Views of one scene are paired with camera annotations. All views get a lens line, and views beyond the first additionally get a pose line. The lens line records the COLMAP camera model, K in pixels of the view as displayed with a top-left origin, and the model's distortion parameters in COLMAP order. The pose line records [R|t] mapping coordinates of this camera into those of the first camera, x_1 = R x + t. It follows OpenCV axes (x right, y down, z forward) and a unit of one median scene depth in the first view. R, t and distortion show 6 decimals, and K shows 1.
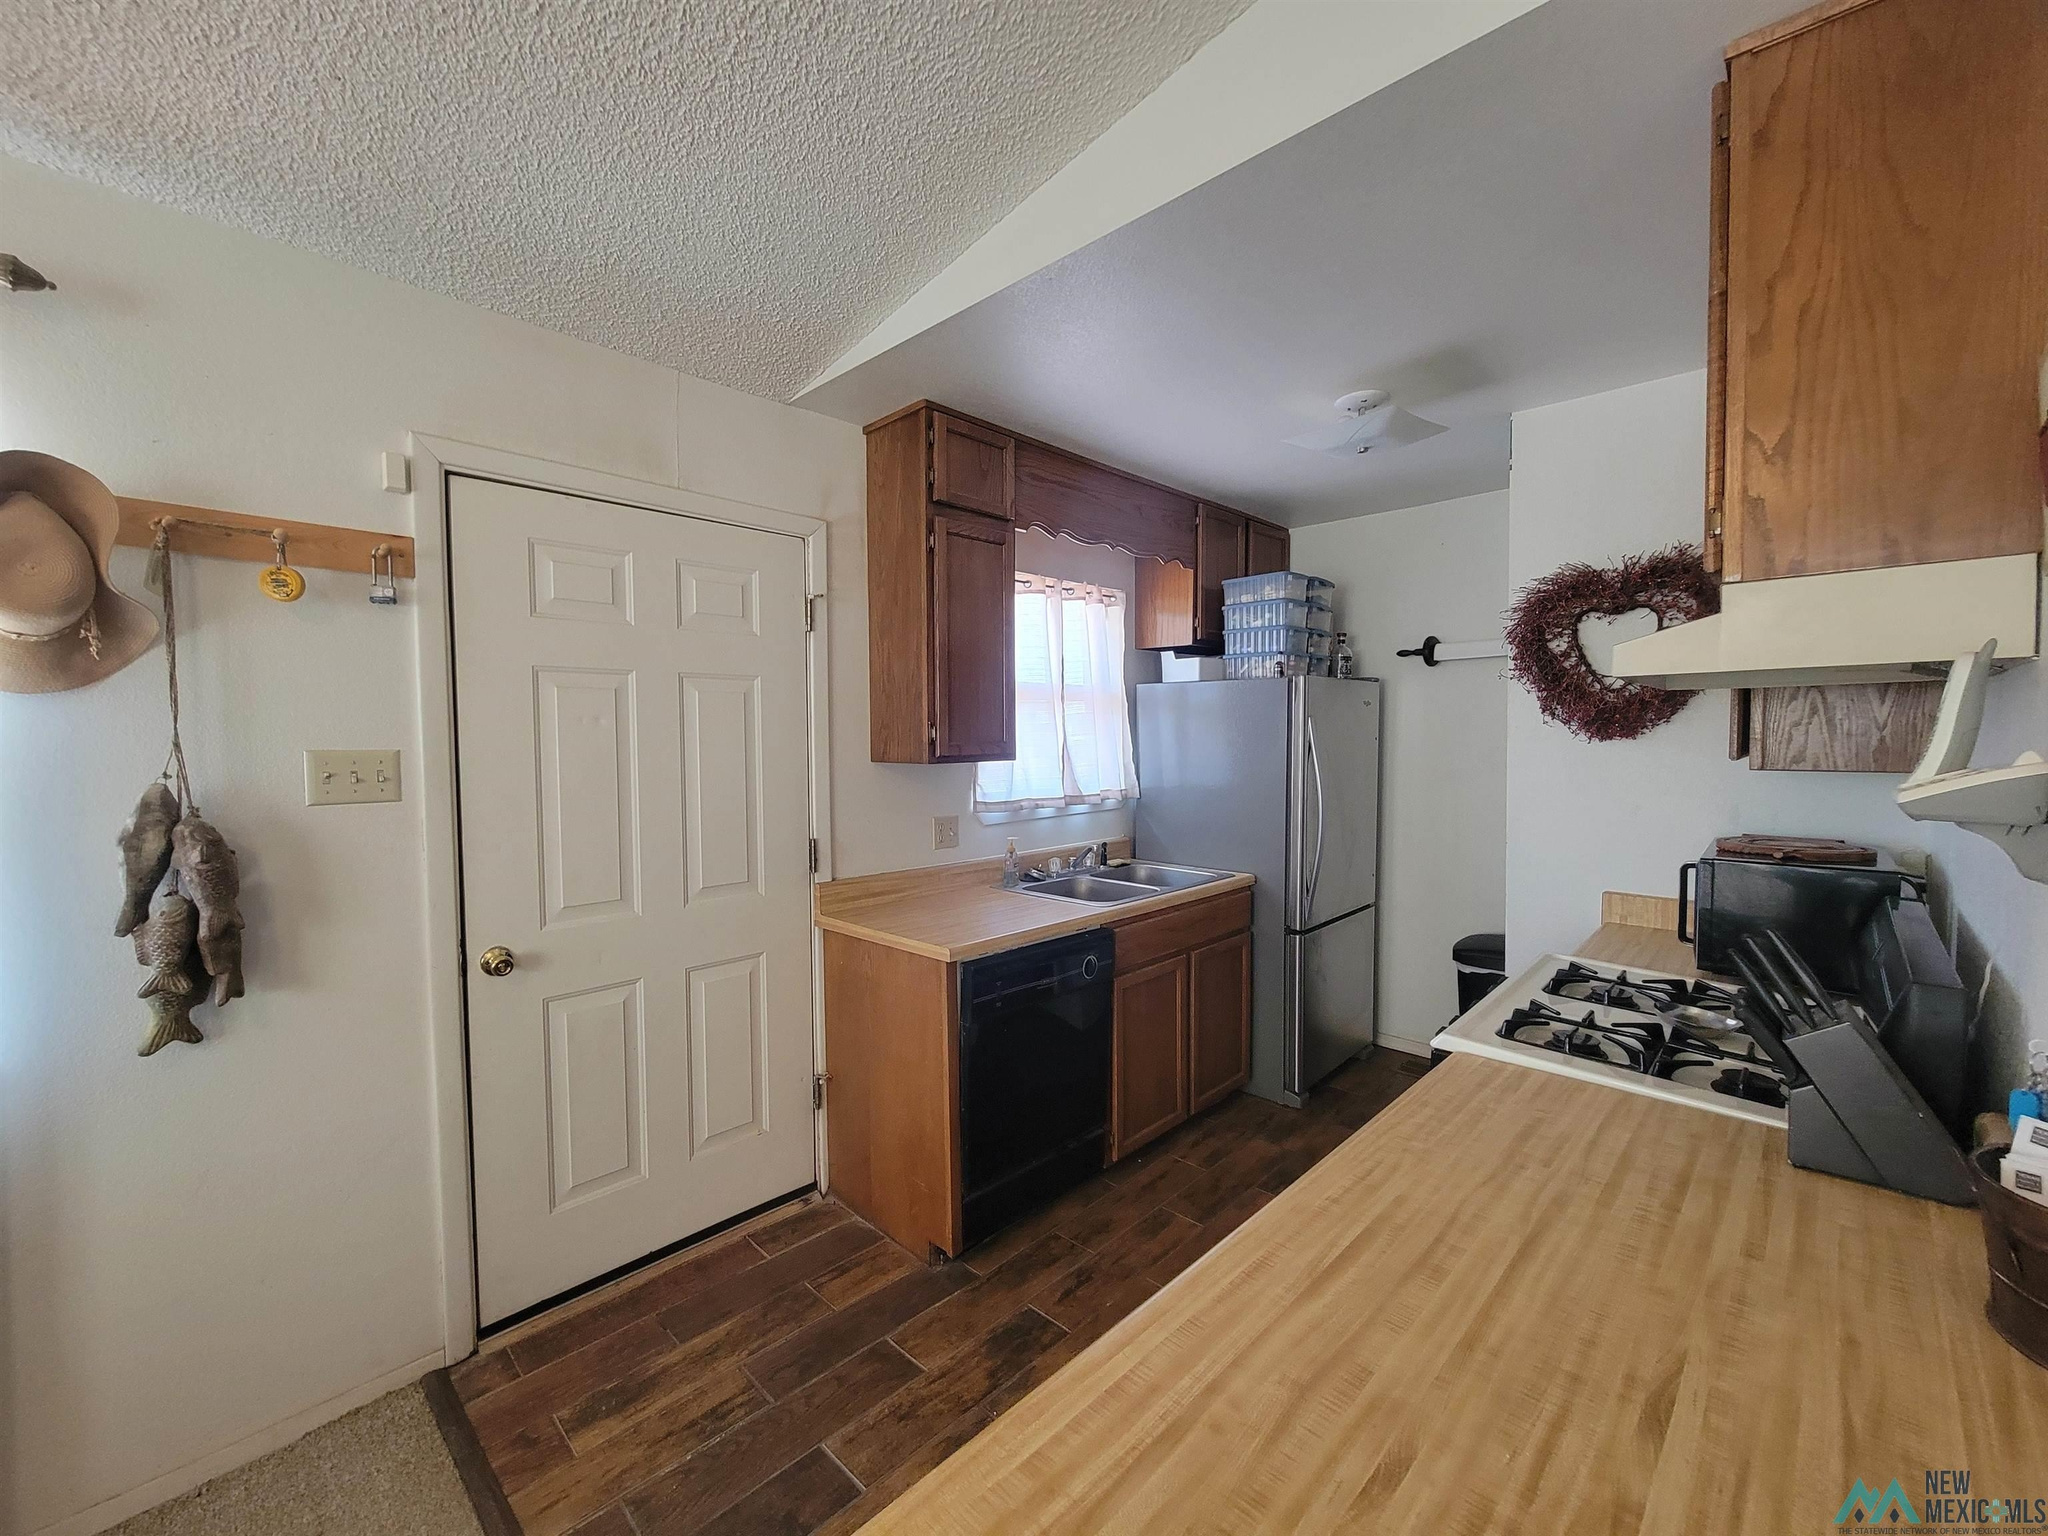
lens RADIAL K [[835.1, 0, 1006.2], [0, 835.1, 769.0], [0, 0, 1]] dist [0.000680, 0.000870]
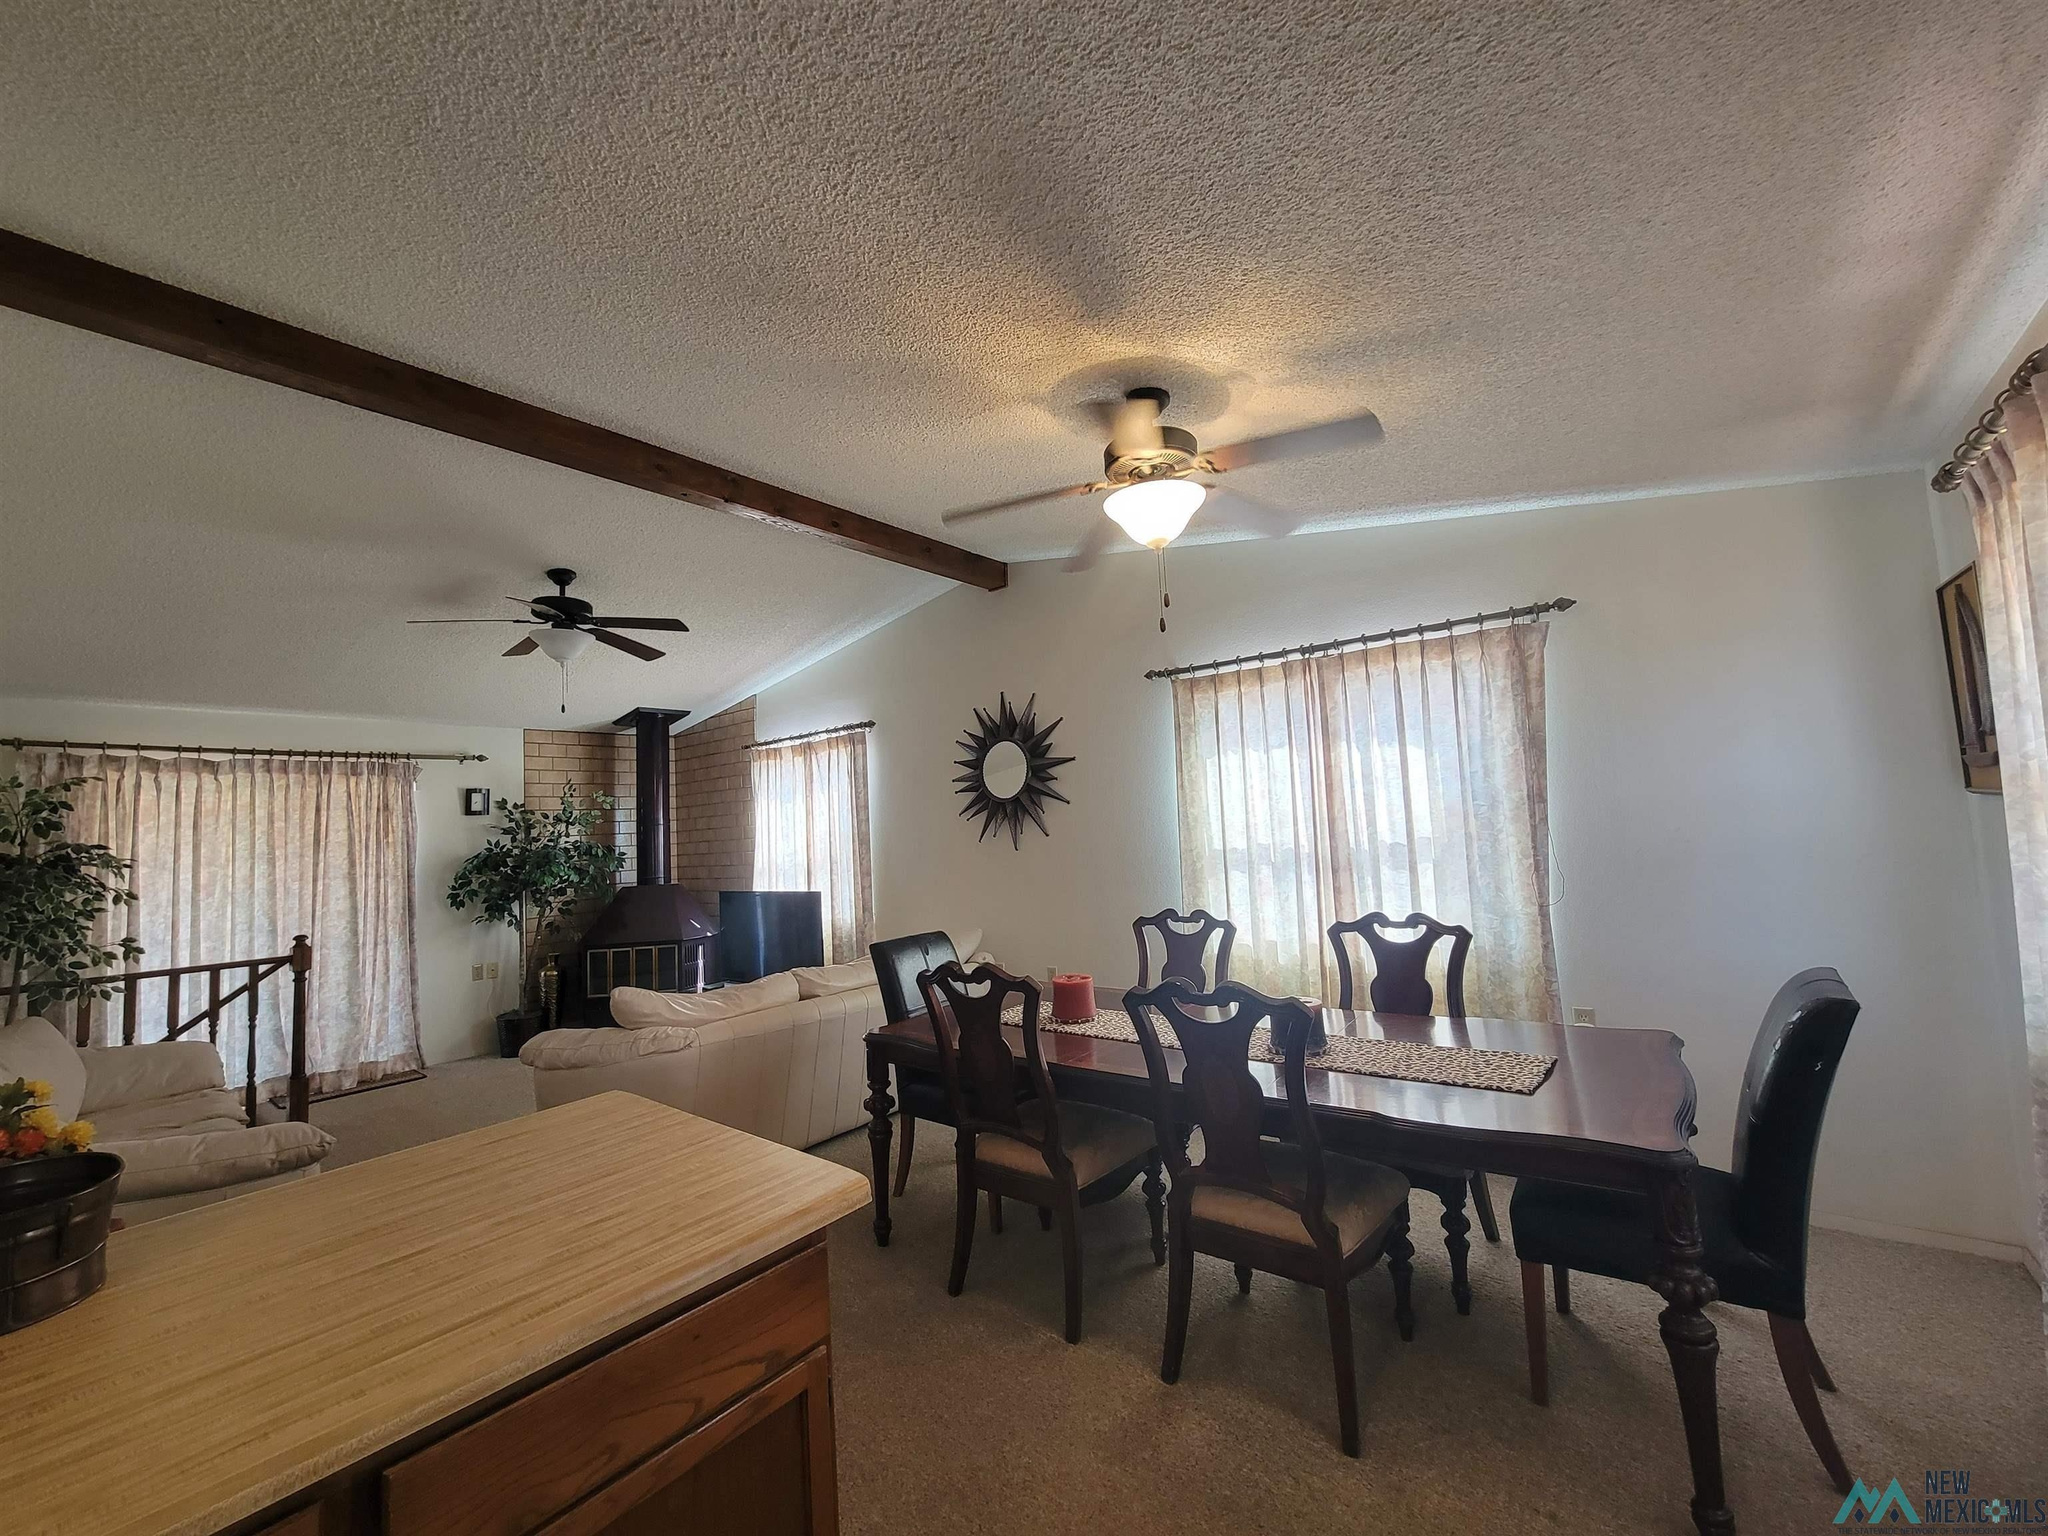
lens RADIAL K [[835.1, 0, 1003.8], [0, 835.1, 764.9], [0, 0, 1]] dist [0.000680, 0.000870]
pose [[-0.995103, 0.051196, -0.084547, -0.131350], [0.054444, 0.997847, -0.036568, -0.042016], [0.082492, -0.040992, -0.995748, 1.040832]]
